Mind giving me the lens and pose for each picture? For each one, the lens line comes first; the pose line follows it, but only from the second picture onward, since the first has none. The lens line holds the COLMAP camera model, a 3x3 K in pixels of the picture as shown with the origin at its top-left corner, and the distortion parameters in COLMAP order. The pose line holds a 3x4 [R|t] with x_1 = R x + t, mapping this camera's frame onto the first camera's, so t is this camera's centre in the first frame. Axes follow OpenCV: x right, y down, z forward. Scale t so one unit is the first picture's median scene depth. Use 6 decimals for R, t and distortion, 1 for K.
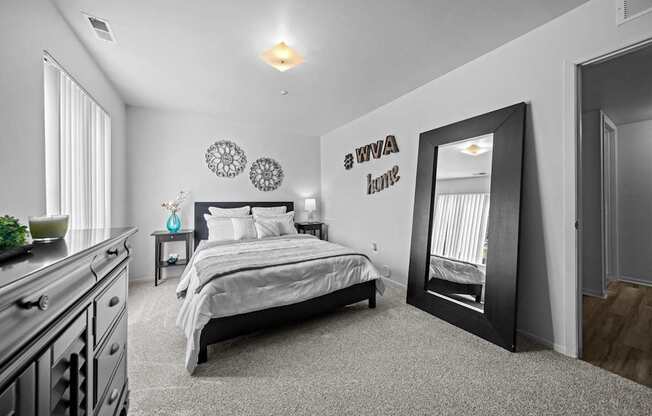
lens RADIAL K [[224.1, 0, 326.5], [0, 224.1, 195.9], [0, 0, 1]] dist [0.000240, -0.000015]
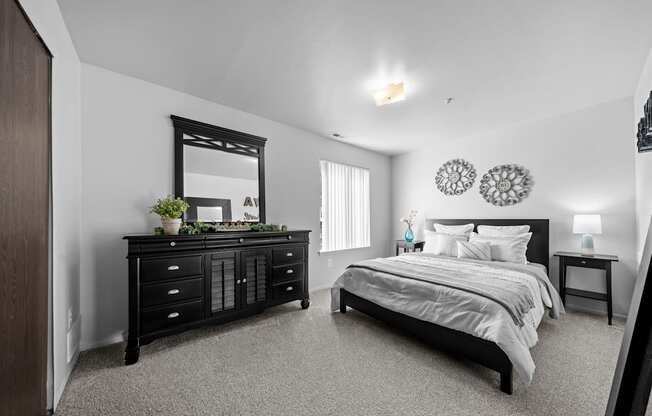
lens RADIAL K [[226.0, 0, 330.0], [0, 226.0, 211.1], [0, 0, 1]] dist [-0.000186, -0.000100]
pose [[0.148202, -0.029445, -0.988519, 0.515106], [0.024521, 0.999359, -0.026091, 0.003731], [0.988653, -0.020372, 0.148829, 0.295860]]
